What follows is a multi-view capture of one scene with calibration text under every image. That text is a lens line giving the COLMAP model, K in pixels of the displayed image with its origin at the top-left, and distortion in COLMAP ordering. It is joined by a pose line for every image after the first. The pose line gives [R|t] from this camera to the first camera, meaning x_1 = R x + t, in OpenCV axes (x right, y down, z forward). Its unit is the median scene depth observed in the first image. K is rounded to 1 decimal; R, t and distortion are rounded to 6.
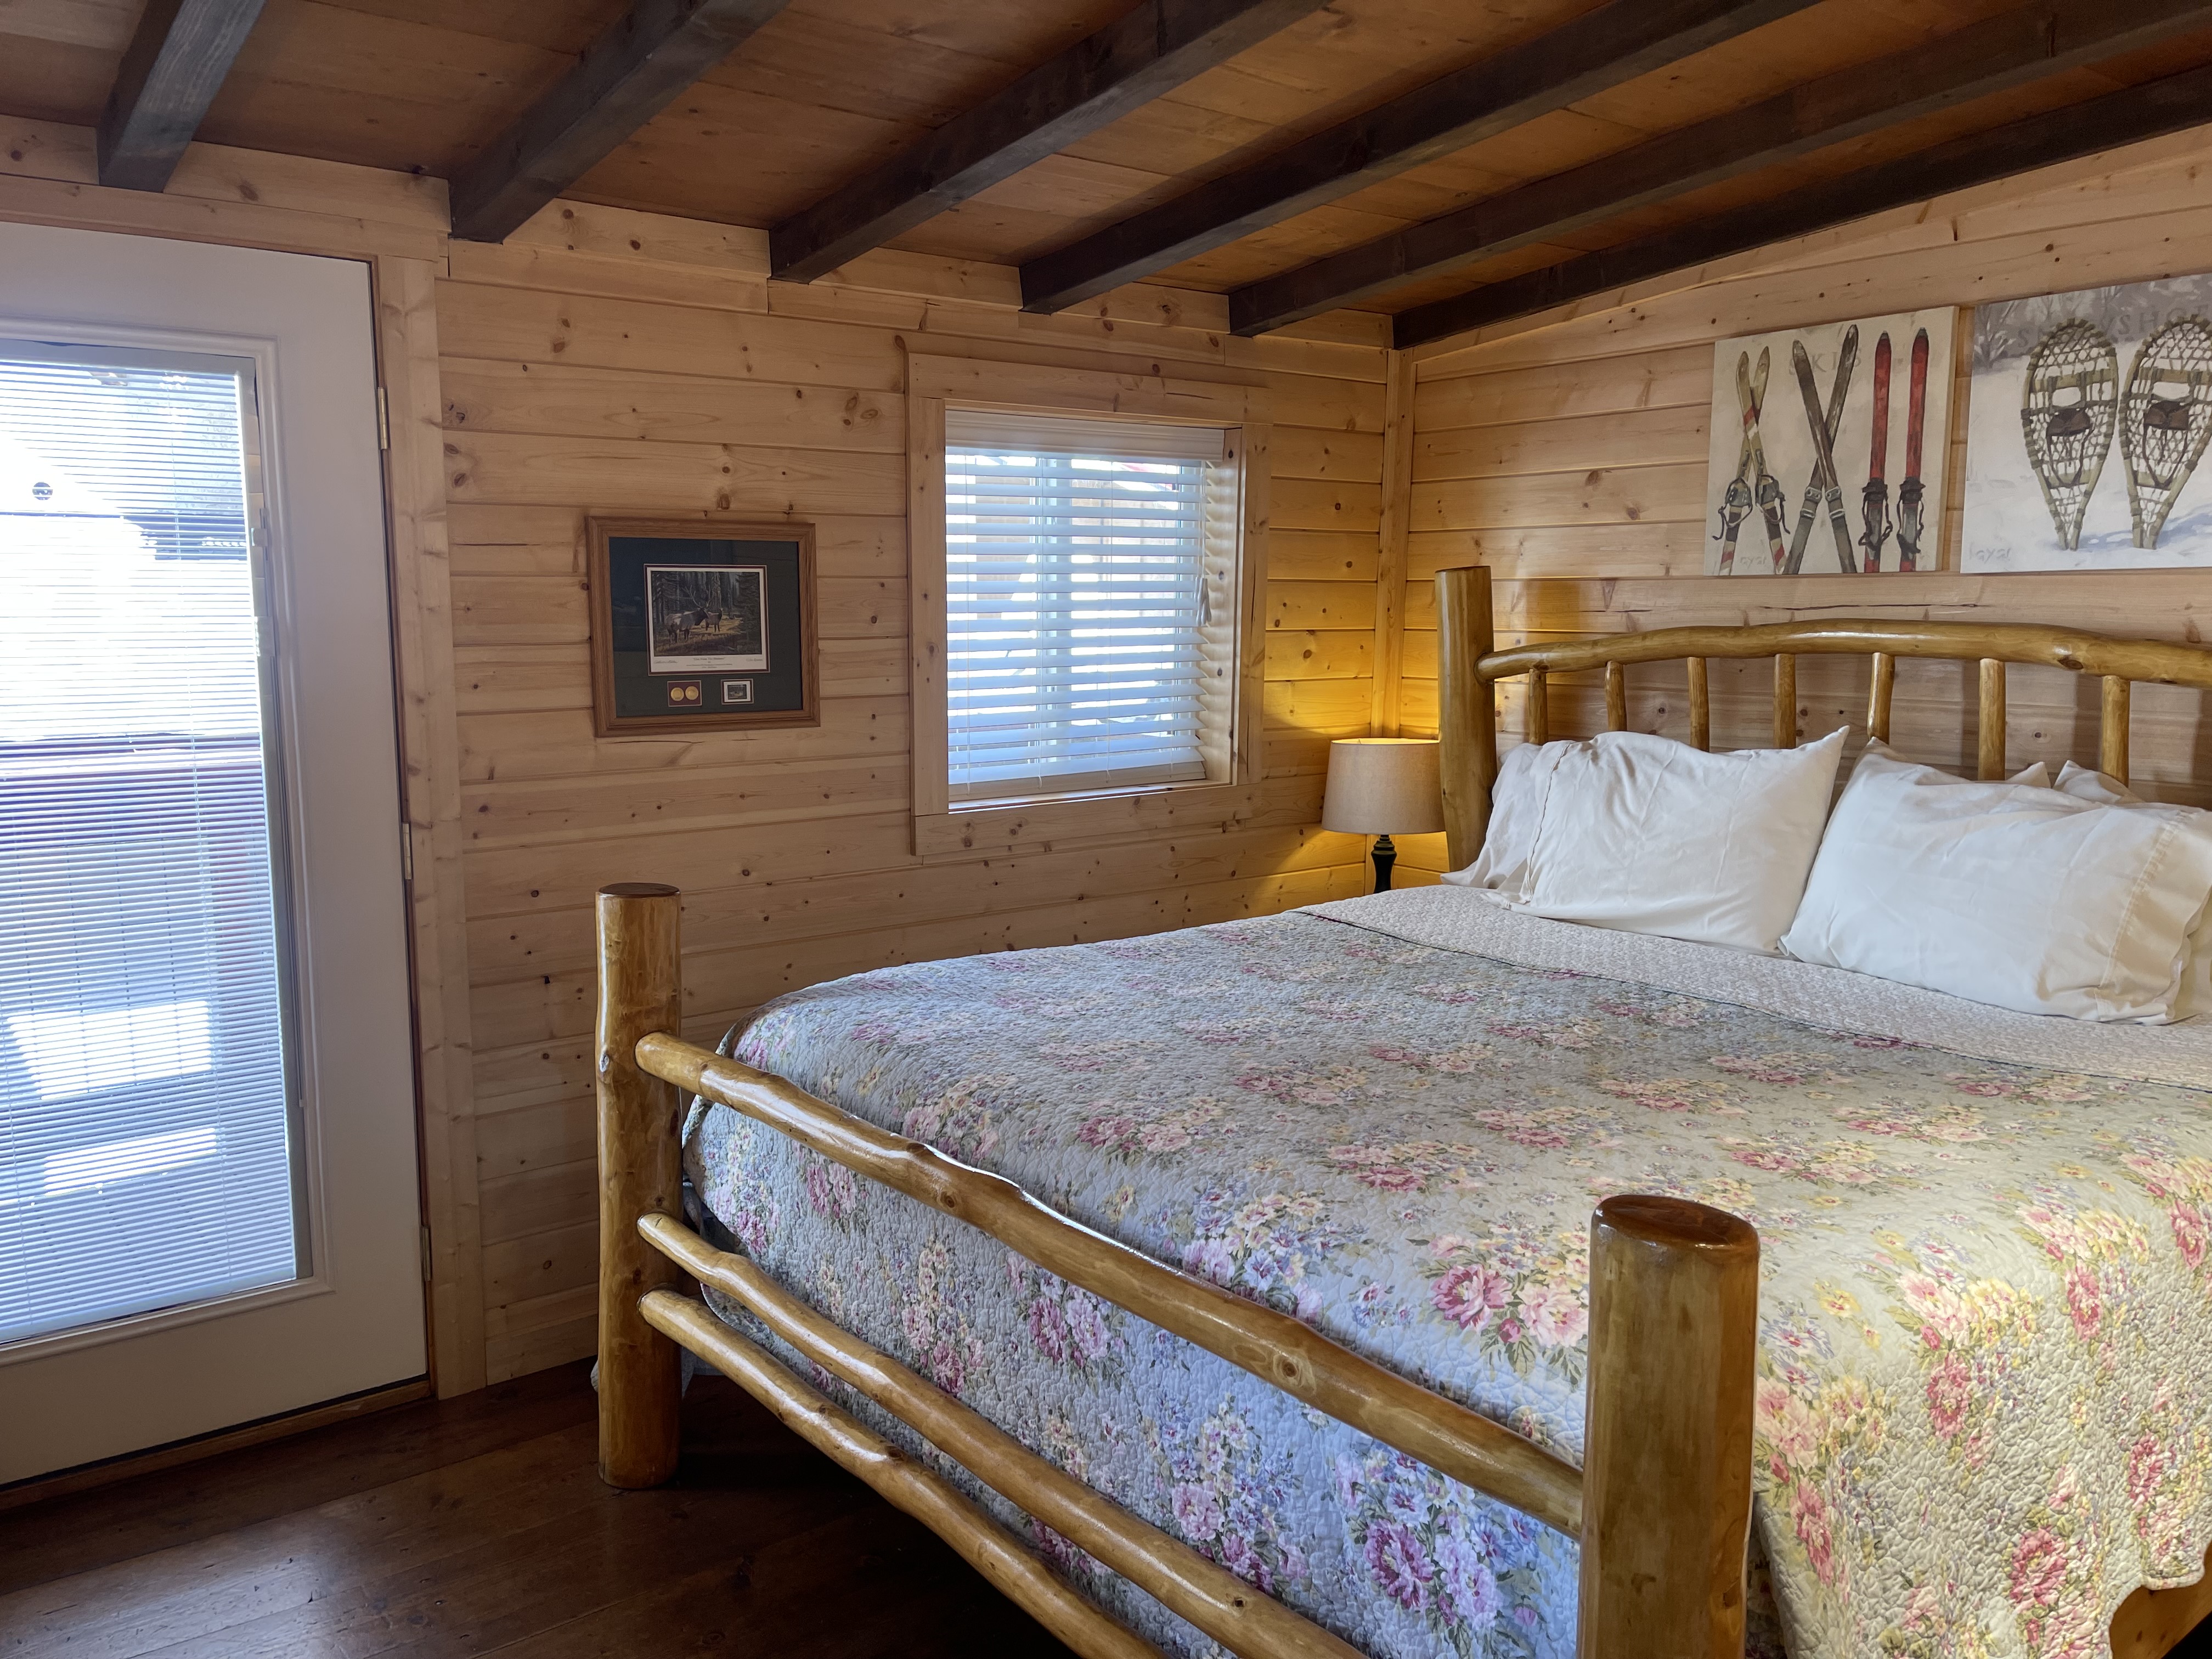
lens RADIAL K [[1677.4, 0, 1097.1], [0, 1677.4, 821.0], [0, 0, 1]] dist [0.073376, -0.092390]
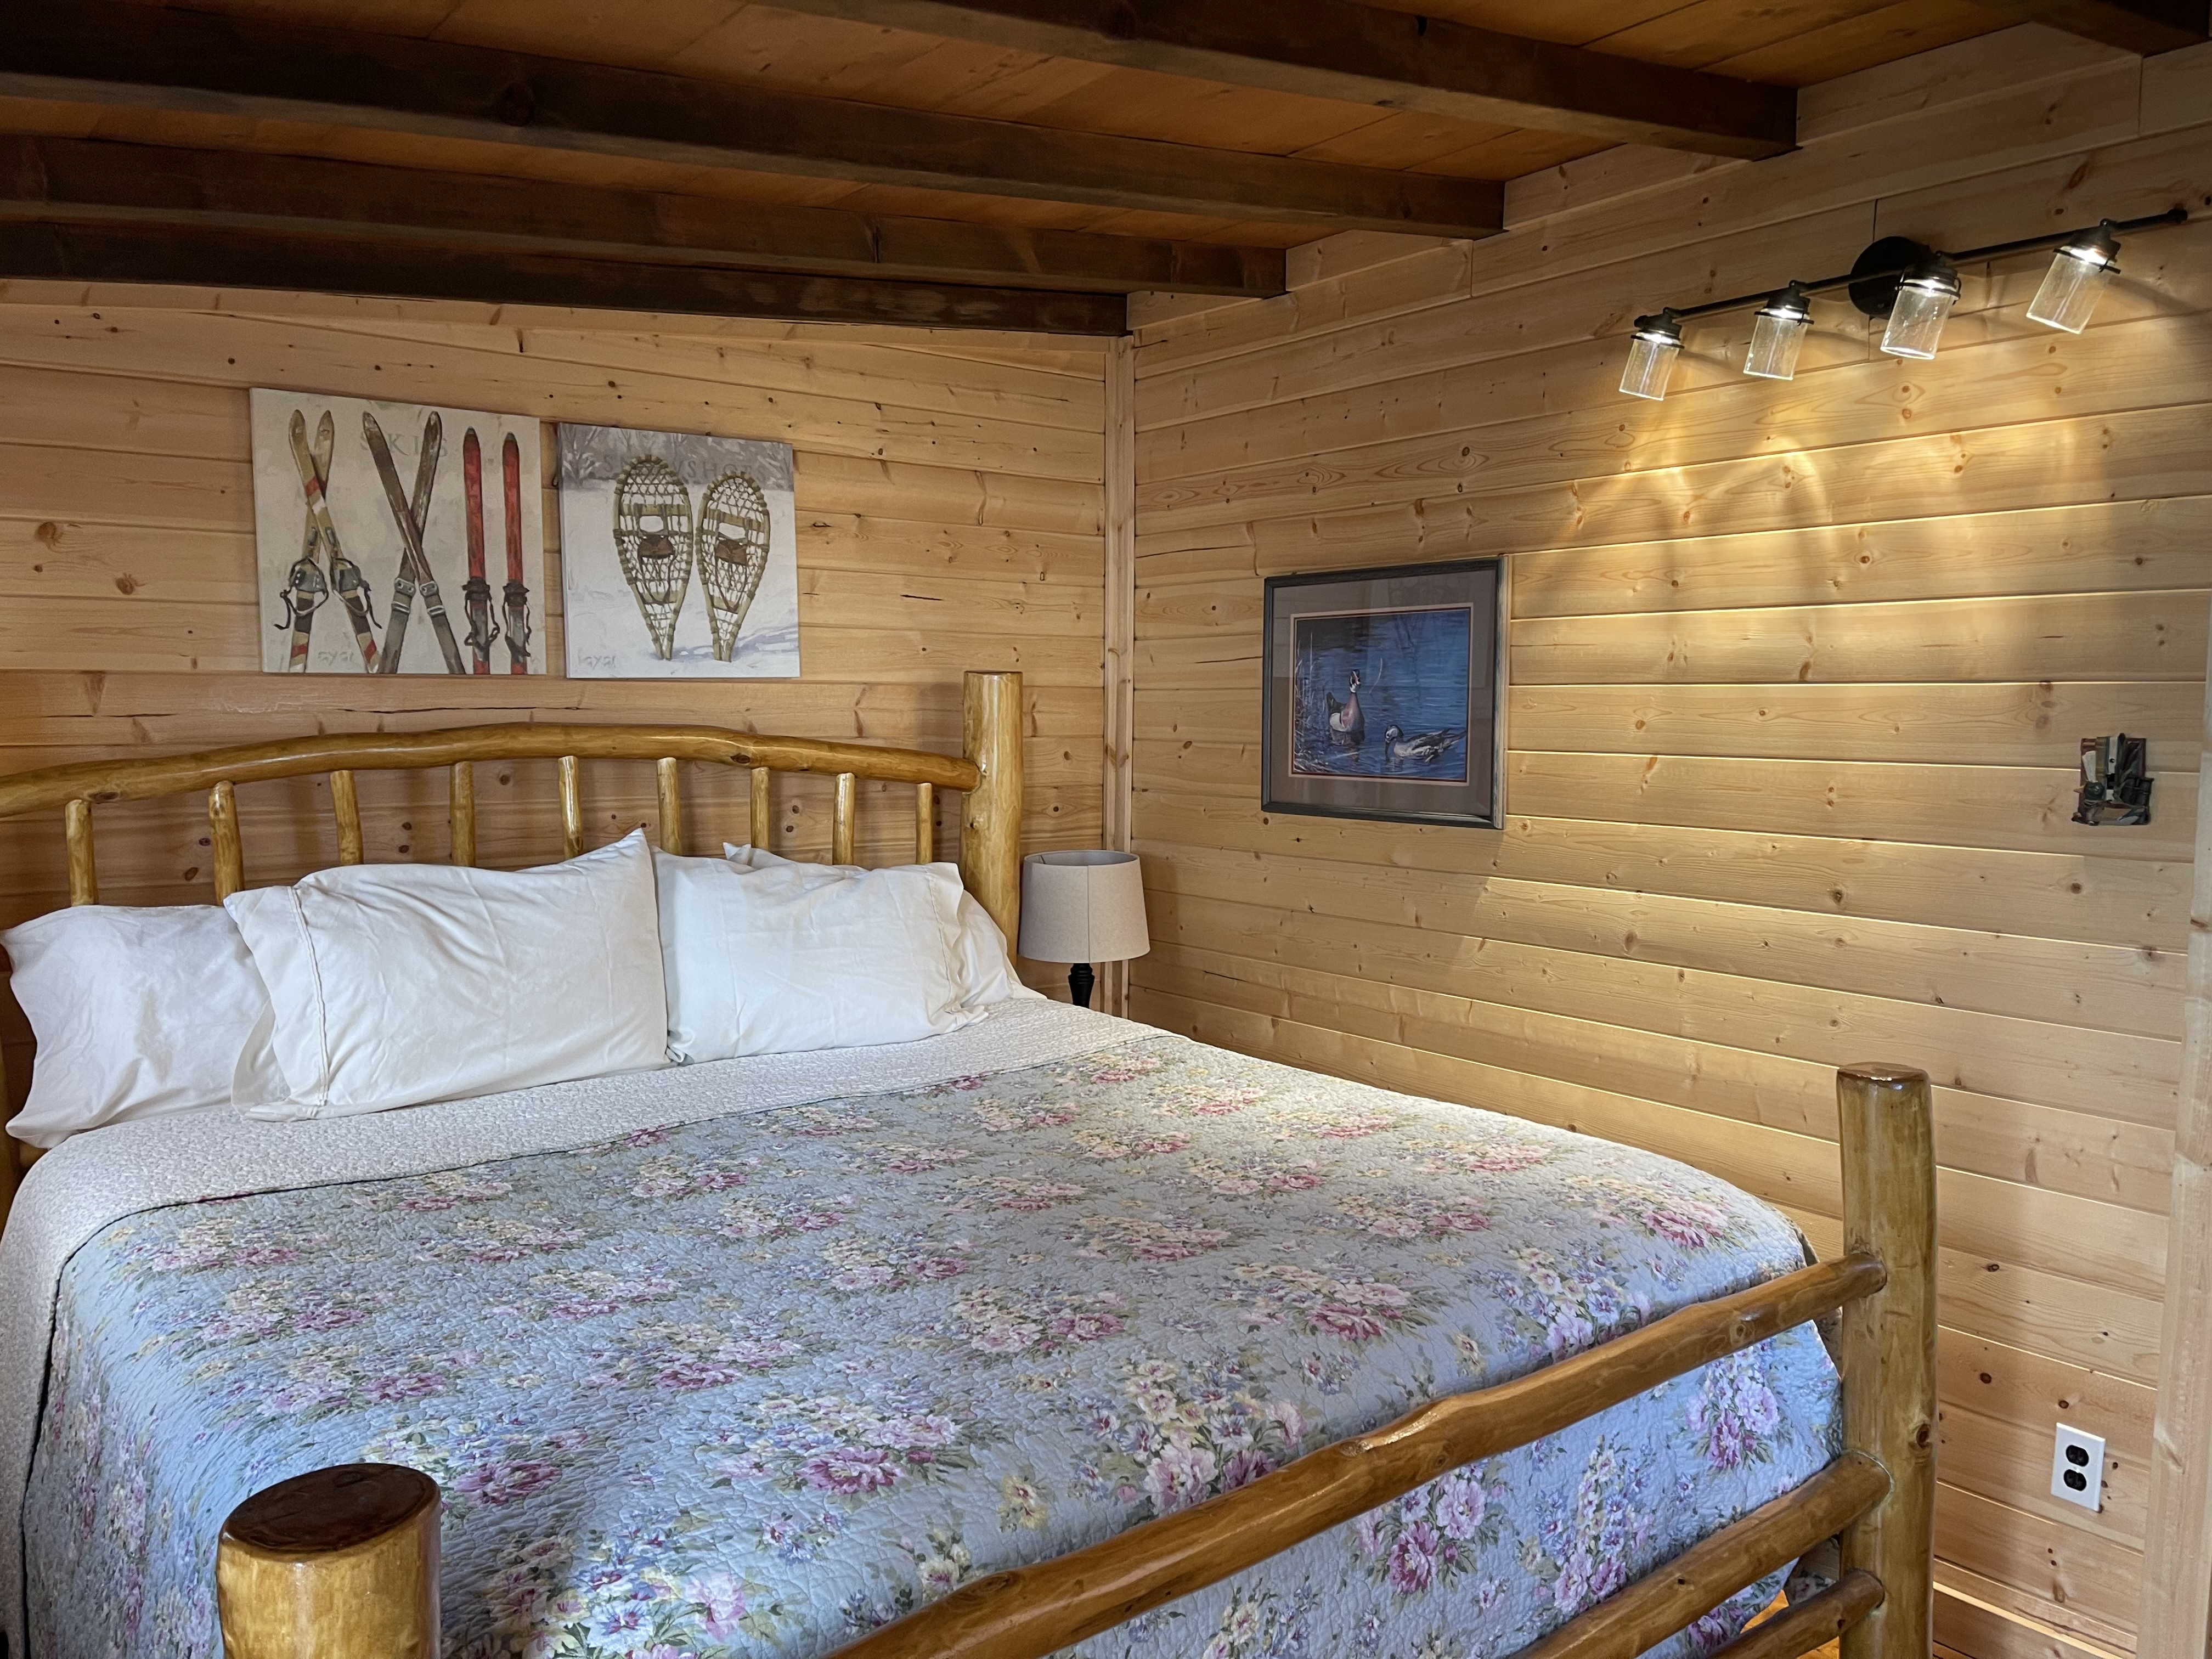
lens RADIAL K [[1677.4, 0, 1117.6], [0, 1677.4, 828.2], [0, 0, 1]] dist [0.073376, -0.092390]
pose [[-0.008117, -0.080739, 0.996702, -0.554675], [0.124479, 0.988901, 0.081121, -0.101387], [-0.992189, 0.124727, 0.002023, 0.709152]]
